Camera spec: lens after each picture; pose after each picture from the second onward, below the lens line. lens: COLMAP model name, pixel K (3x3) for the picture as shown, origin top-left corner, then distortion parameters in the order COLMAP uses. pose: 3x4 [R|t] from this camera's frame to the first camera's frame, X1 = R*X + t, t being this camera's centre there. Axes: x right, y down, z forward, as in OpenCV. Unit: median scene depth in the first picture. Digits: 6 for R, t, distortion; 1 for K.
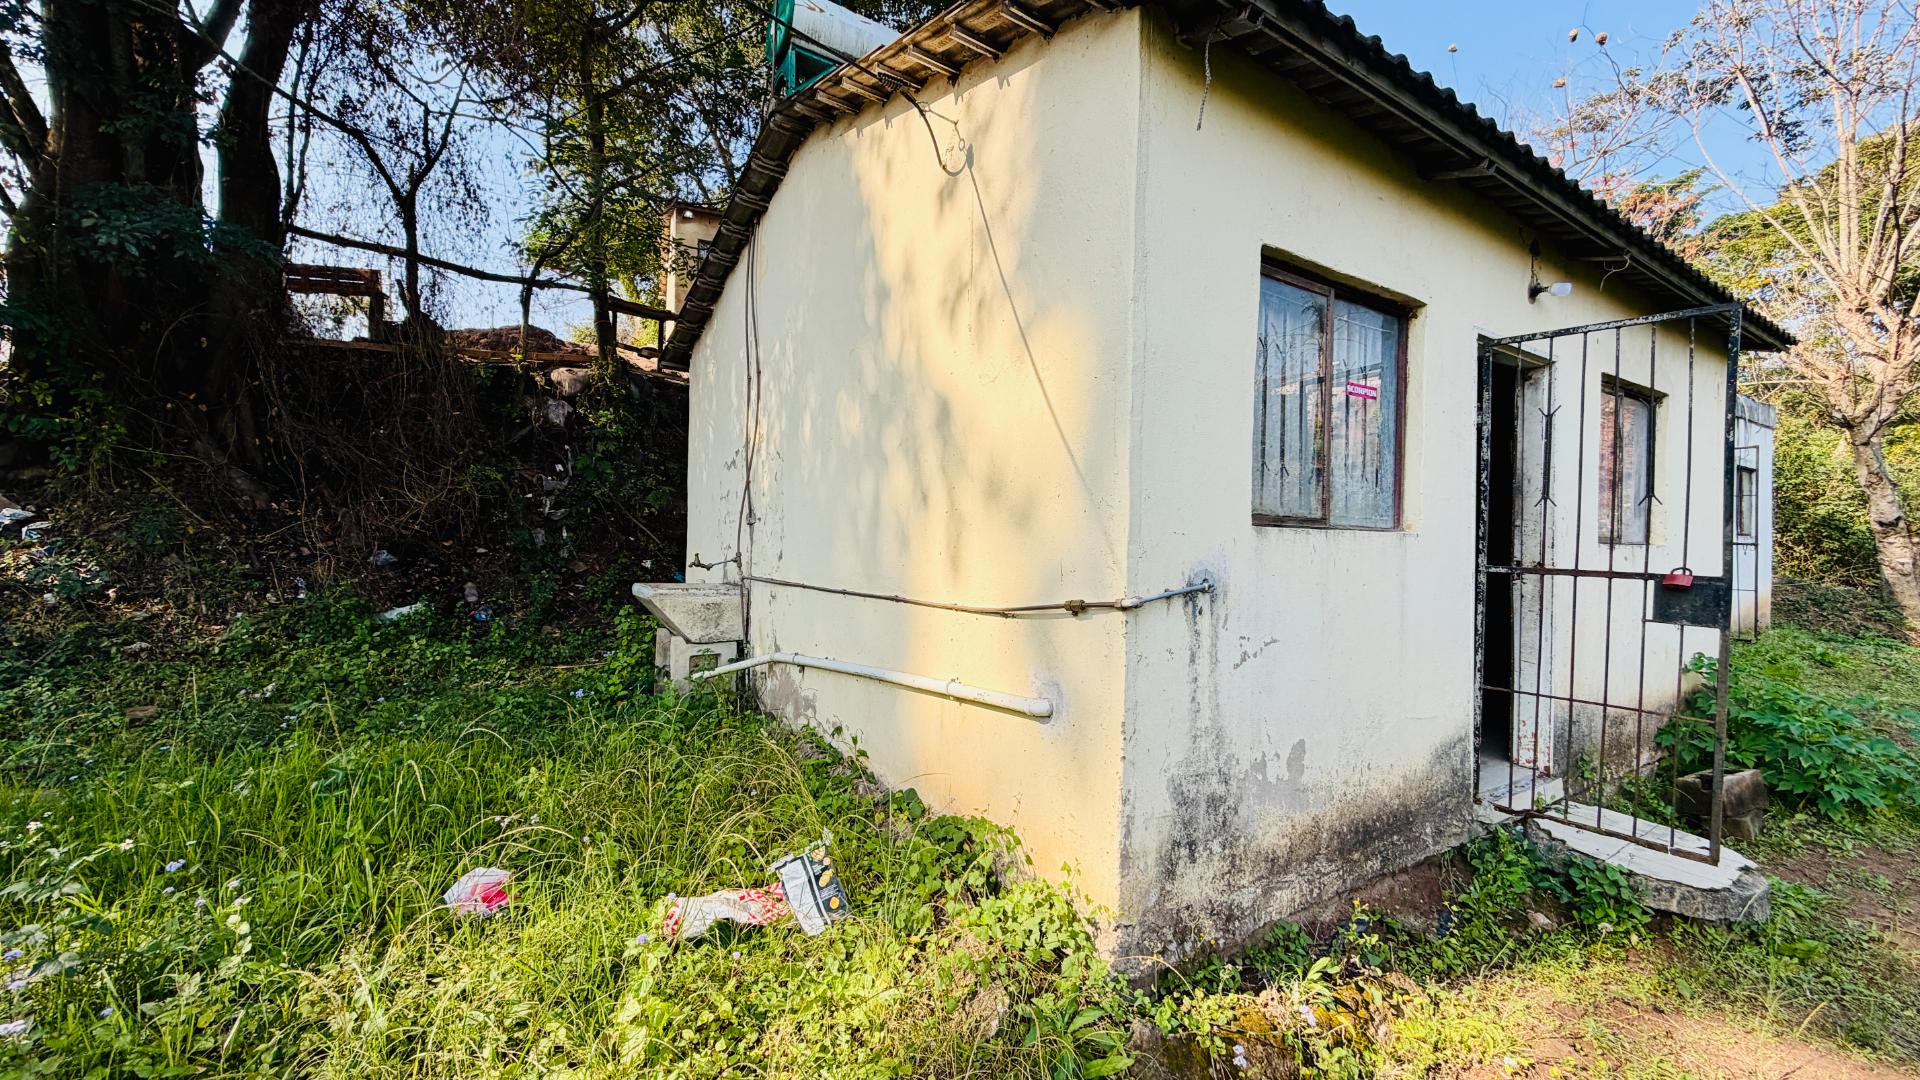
lens RADIAL K [[764.5, 0, 957.4], [0, 764.5, 543.2], [0, 0, 1]] dist [0.002221, -0.000111]
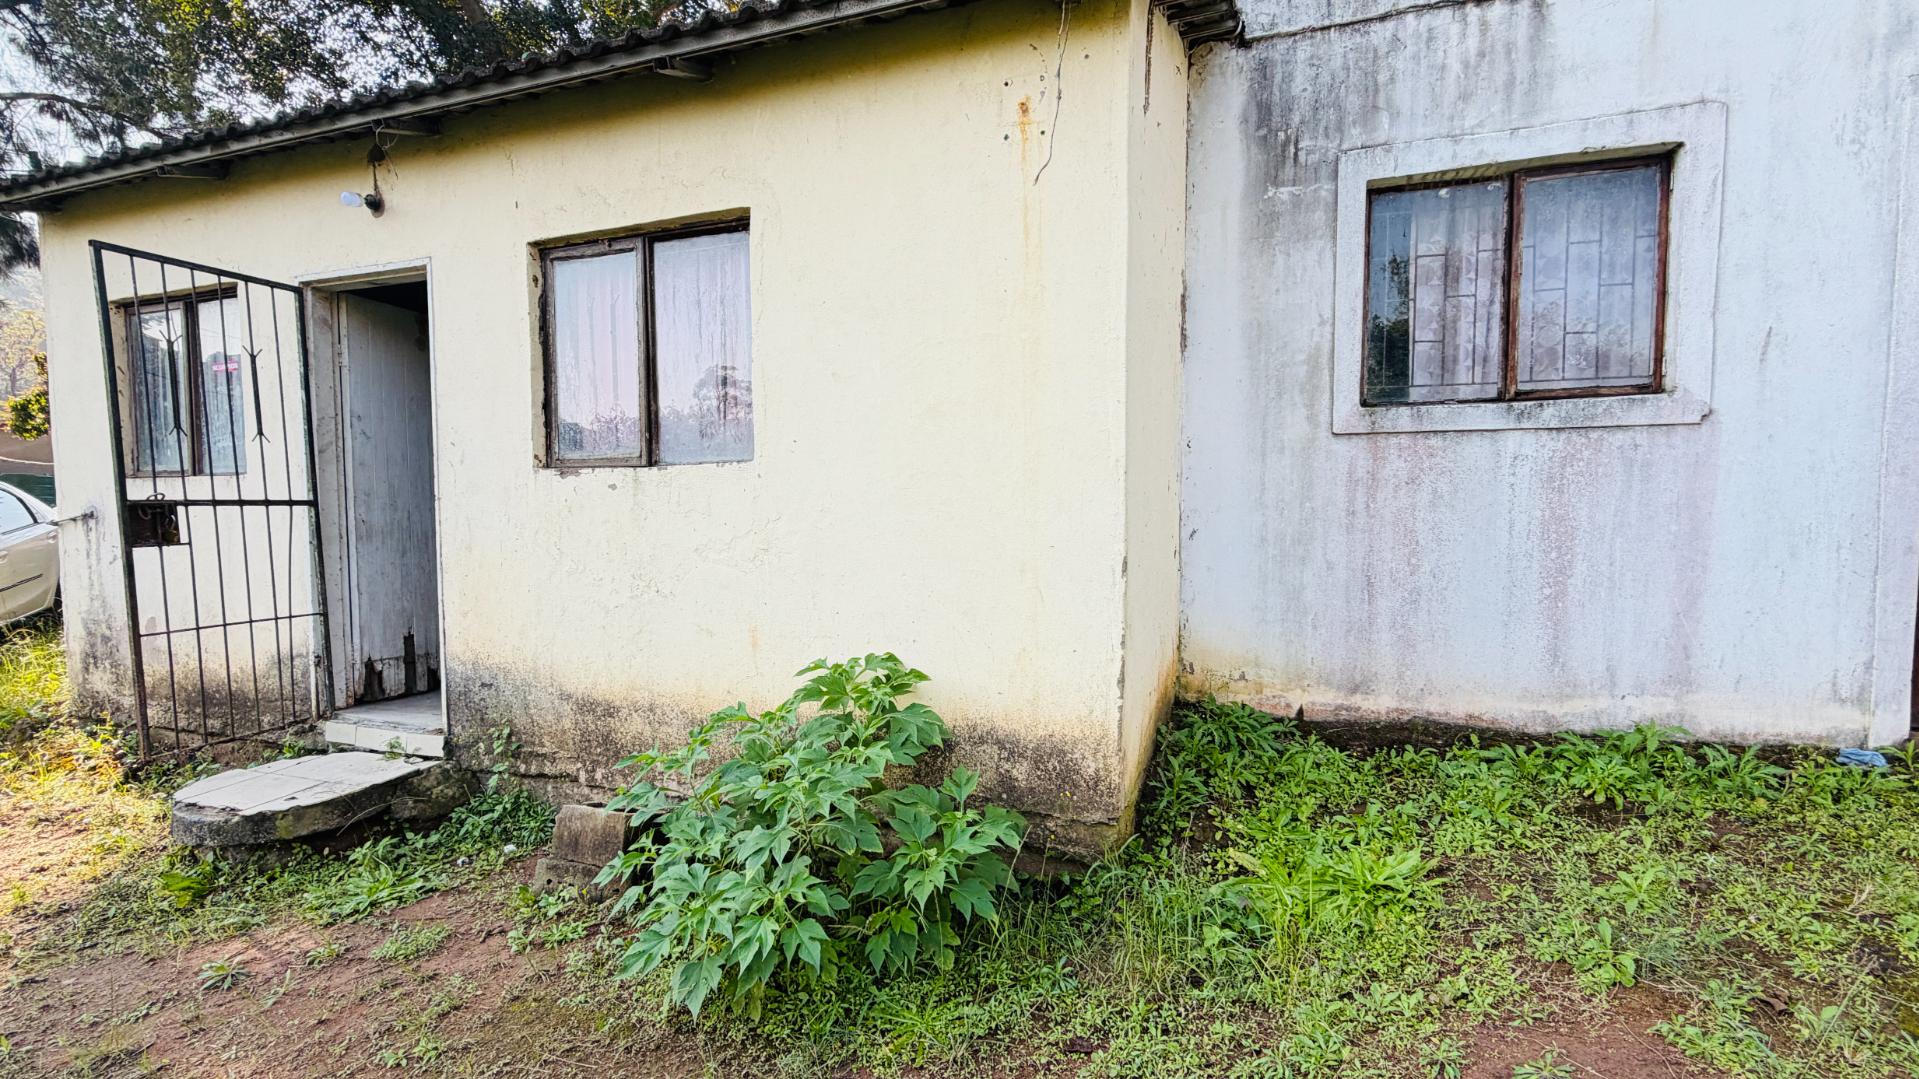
lens RADIAL K [[764.1, 0, 956.9], [0, 764.1, 542.7], [0, 0, 1]] dist [0.002221, -0.000111]
pose [[0.614084, 0.018259, -0.789029, 2.151366], [0.014313, 0.999310, 0.034265, 0.065075], [0.789111, -0.032335, 0.613399, 1.089339]]
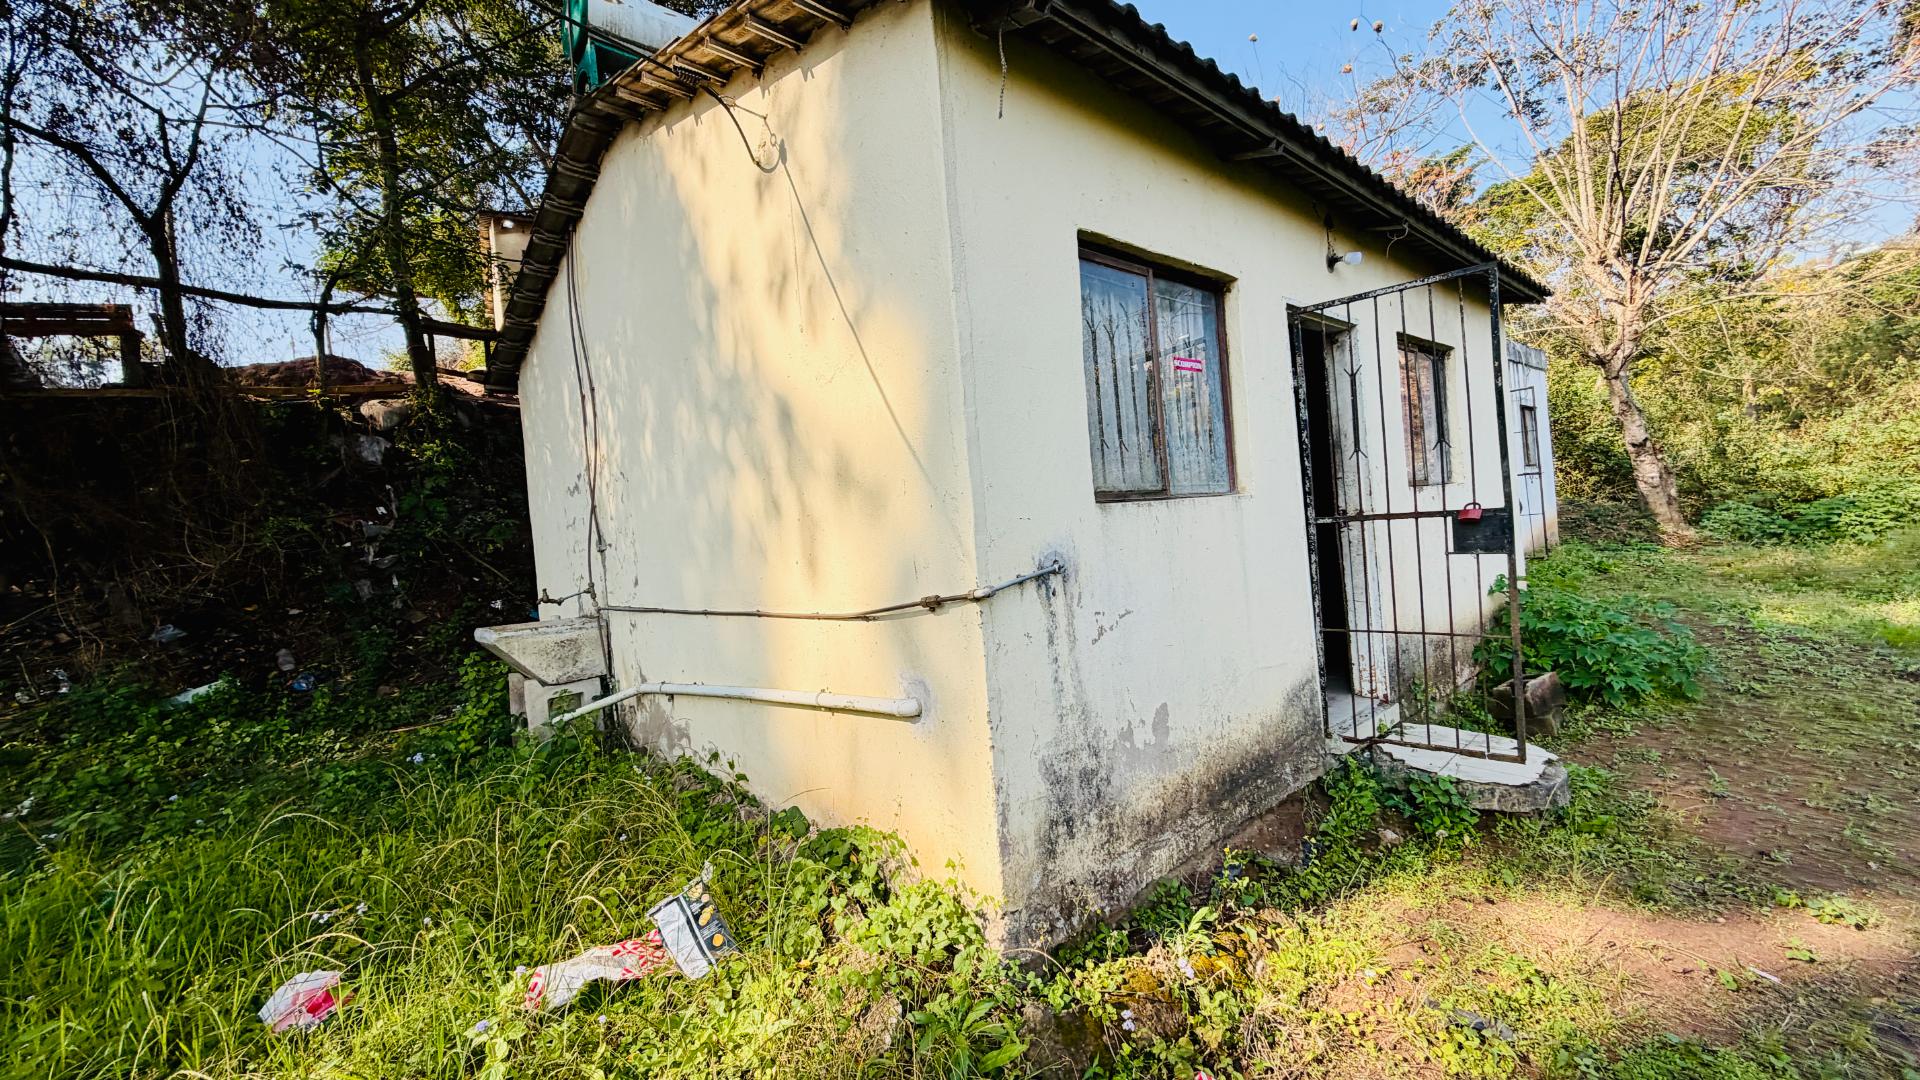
lens RADIAL K [[764.5, 0, 957.4], [0, 764.5, 543.2], [0, 0, 1]] dist [0.002221, -0.000111]
pose [[0.983522, -0.105601, 0.146743, 0.035973], [0.104762, 0.994406, 0.013455, -0.002467], [-0.147343, 0.002140, 0.989083, 0.009431]]
